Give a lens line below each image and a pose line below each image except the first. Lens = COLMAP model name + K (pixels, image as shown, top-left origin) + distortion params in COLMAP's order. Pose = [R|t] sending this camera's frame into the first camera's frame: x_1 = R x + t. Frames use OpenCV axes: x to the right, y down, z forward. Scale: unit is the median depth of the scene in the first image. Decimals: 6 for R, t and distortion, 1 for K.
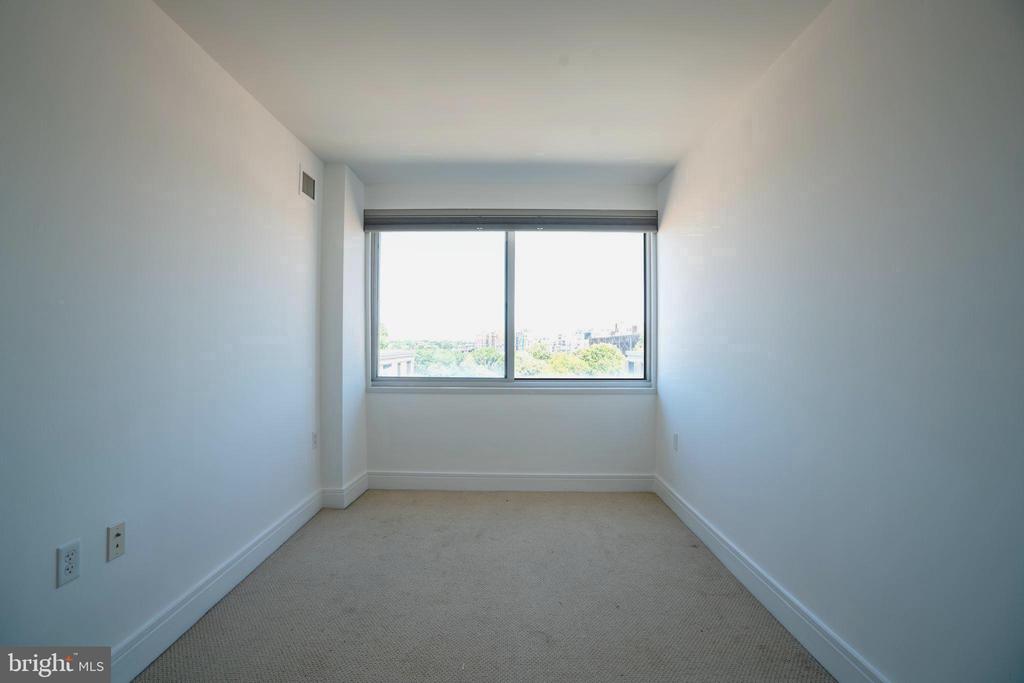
lens RADIAL K [[470.1, 0, 507.3], [0, 470.1, 345.5], [0, 0, 1]] dist [-0.065931, 0.020702]
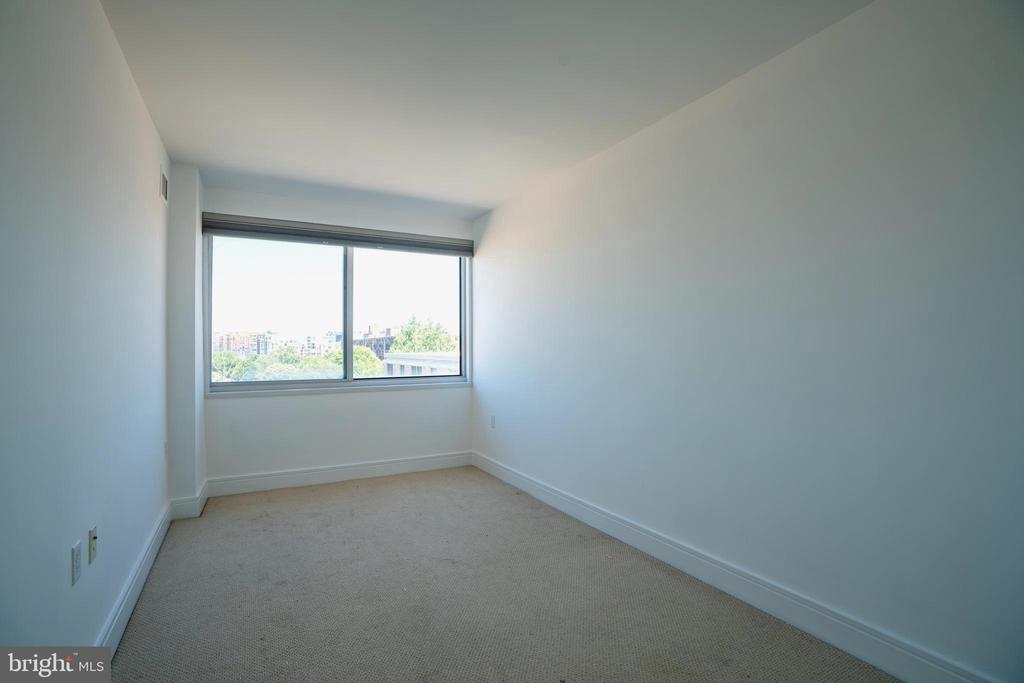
lens RADIAL K [[470.1, 0, 502.3], [0, 470.1, 346.3], [0, 0, 1]] dist [-0.065931, 0.020702]
pose [[0.874359, -0.008657, 0.485202, -0.223211], [0.010211, 0.999948, -0.000558, -0.002938], [-0.485172, 0.005442, 0.874402, -0.145365]]
